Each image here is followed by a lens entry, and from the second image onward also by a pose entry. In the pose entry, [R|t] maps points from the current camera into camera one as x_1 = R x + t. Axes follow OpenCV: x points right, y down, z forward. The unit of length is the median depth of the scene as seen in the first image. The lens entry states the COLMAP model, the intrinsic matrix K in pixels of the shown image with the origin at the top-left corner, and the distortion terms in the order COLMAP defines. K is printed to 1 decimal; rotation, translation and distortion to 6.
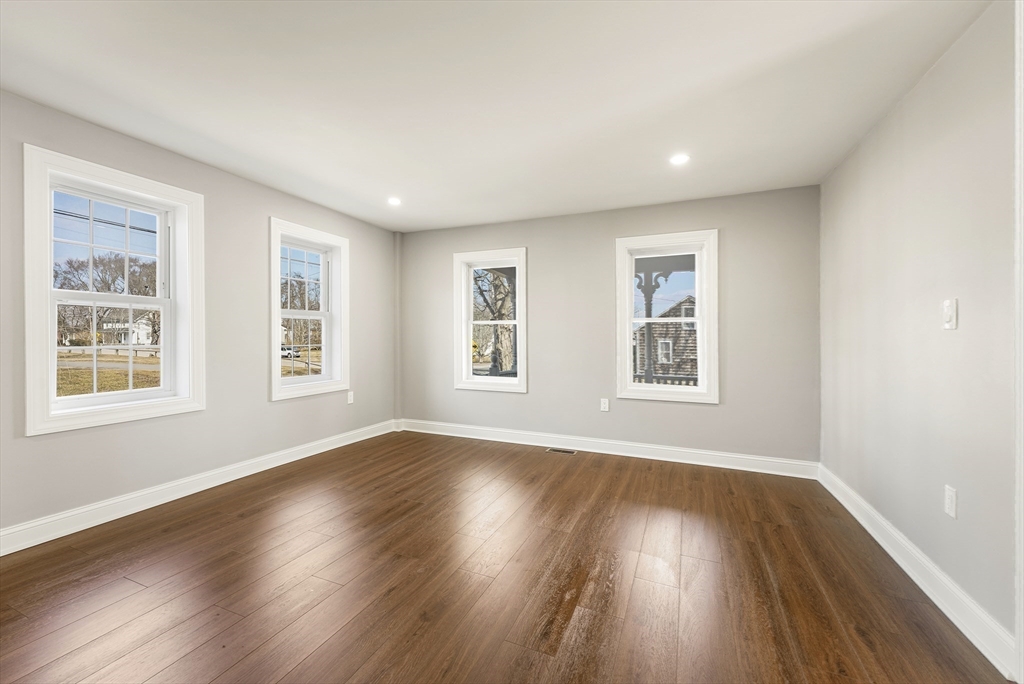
lens RADIAL K [[414.1, 0, 499.4], [0, 414.1, 340.8], [0, 0, 1]] dist [0.000120, -0.000059]
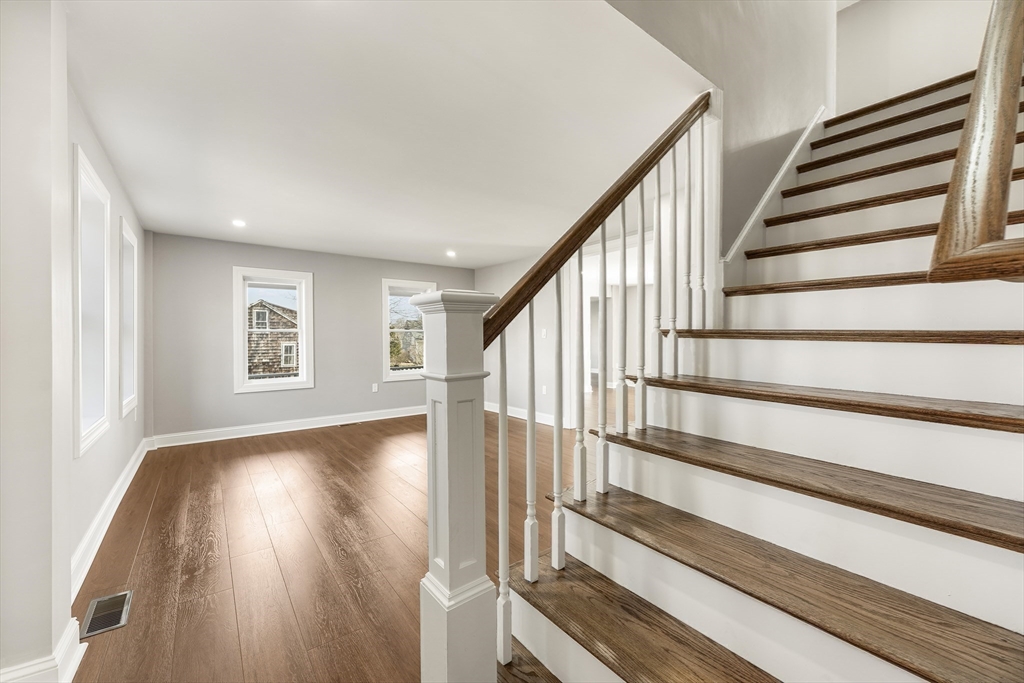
lens RADIAL K [[410.0, 0, 518.8], [0, 410.0, 336.3], [0, 0, 1]] dist [0.000765, -0.000381]
pose [[0.478737, -0.003038, 0.877953, -0.757400], [0.018354, 0.999810, -0.006549, -0.010317], [-0.877766, 0.019249, 0.478702, -0.162757]]
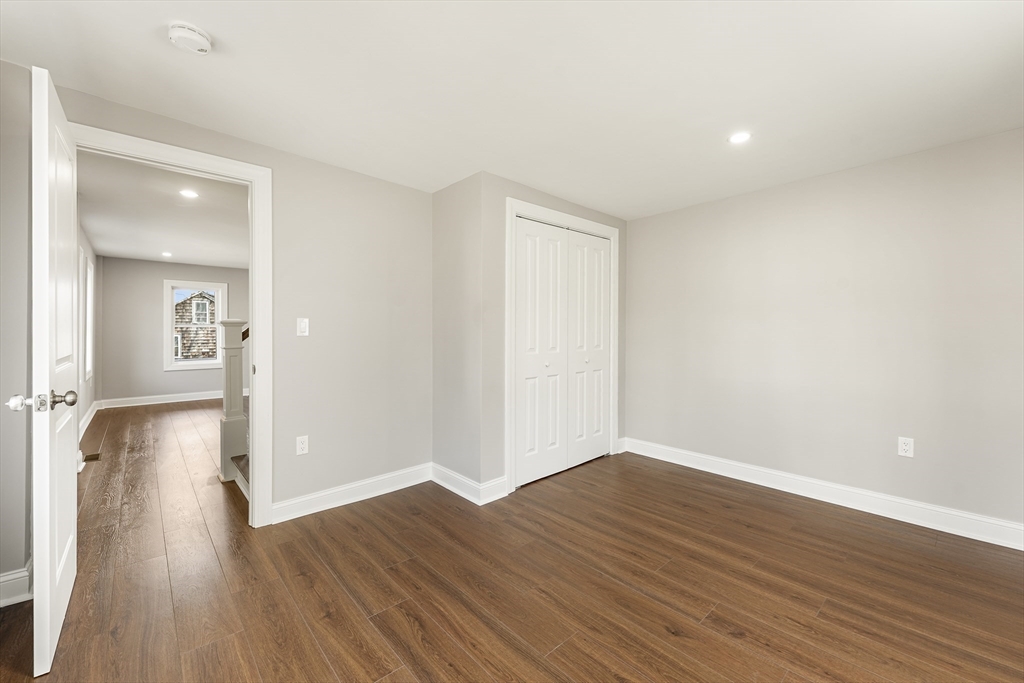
lens RADIAL K [[406.3, 0, 514.2], [0, 406.3, 325.6], [0, 0, 1]] dist [0.001381, 0.000209]
pose [[0.400123, 0.002326, 0.916459, -1.045253], [0.014235, 0.999860, -0.008753, -0.014689], [-0.916351, 0.016549, 0.400034, -0.815907]]
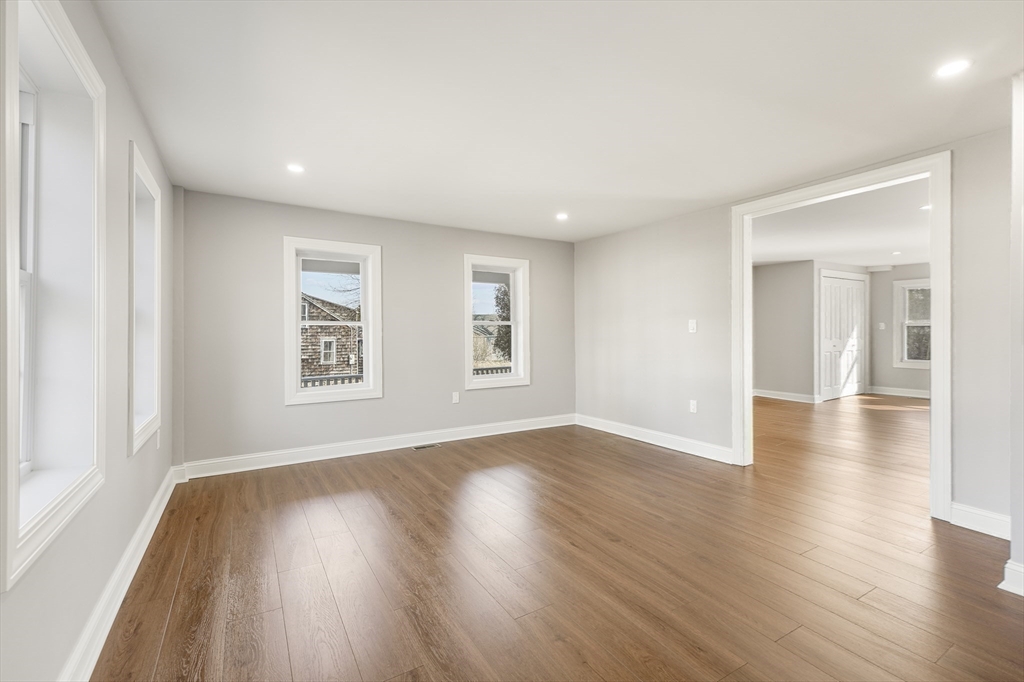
lens RADIAL K [[445.0, 0, 516.3], [0, 445.0, 330.0], [0, 0, 1]] dist [0.009326, -0.000202]
pose [[0.567682, -0.000348, 0.823248, -0.624985], [0.017509, 0.999779, -0.011651, -0.012239], [-0.823062, 0.021028, 0.567562, 0.159760]]
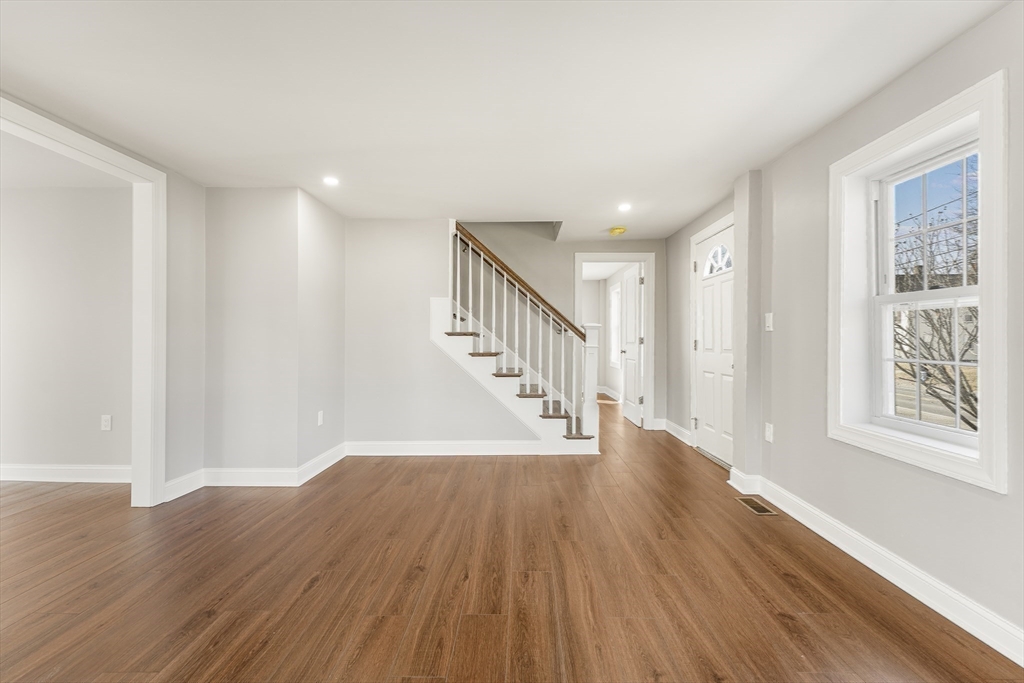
lens RADIAL K [[431.5, 0, 512.0], [0, 431.5, 341.5], [0, 0, 1]] dist [0.021580, -0.000223]
pose [[-0.926706, -0.008914, -0.375681, 0.028860], [-0.018672, 0.999576, 0.022342, -0.014560], [0.375323, 0.027719, -0.926480, 0.893433]]
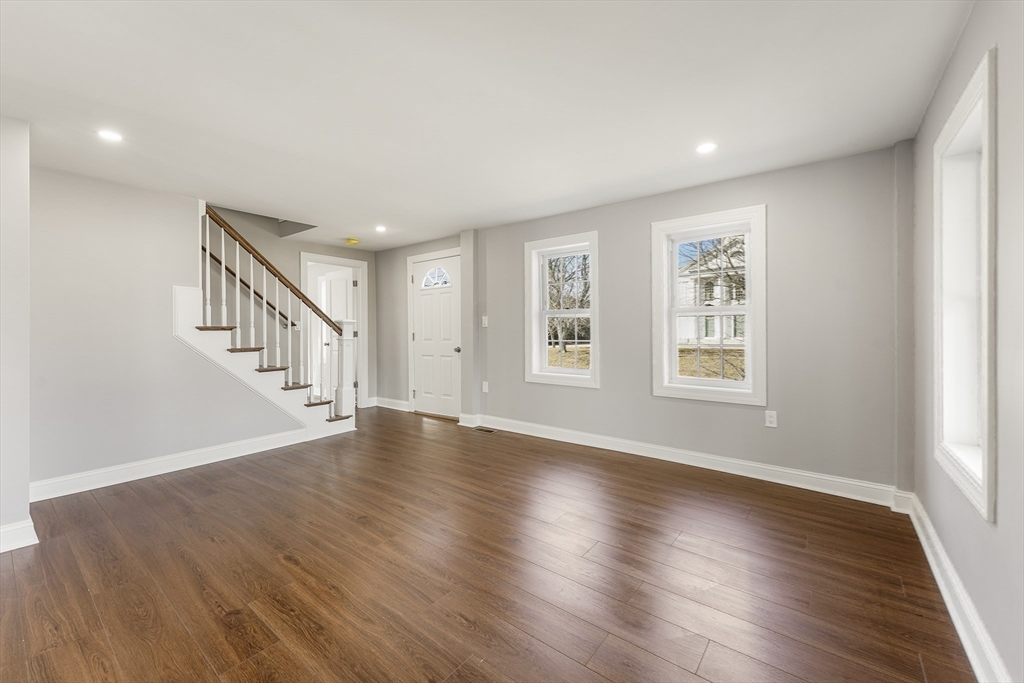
lens RADIAL K [[410.0, 0, 518.8], [0, 410.0, 336.3], [0, 0, 1]] dist [0.000765, -0.000381]
pose [[-0.237595, 0.003533, -0.971358, 0.455762], [-0.015222, 0.999857, 0.007360, -0.007132], [0.971245, 0.016534, -0.237507, 0.748733]]
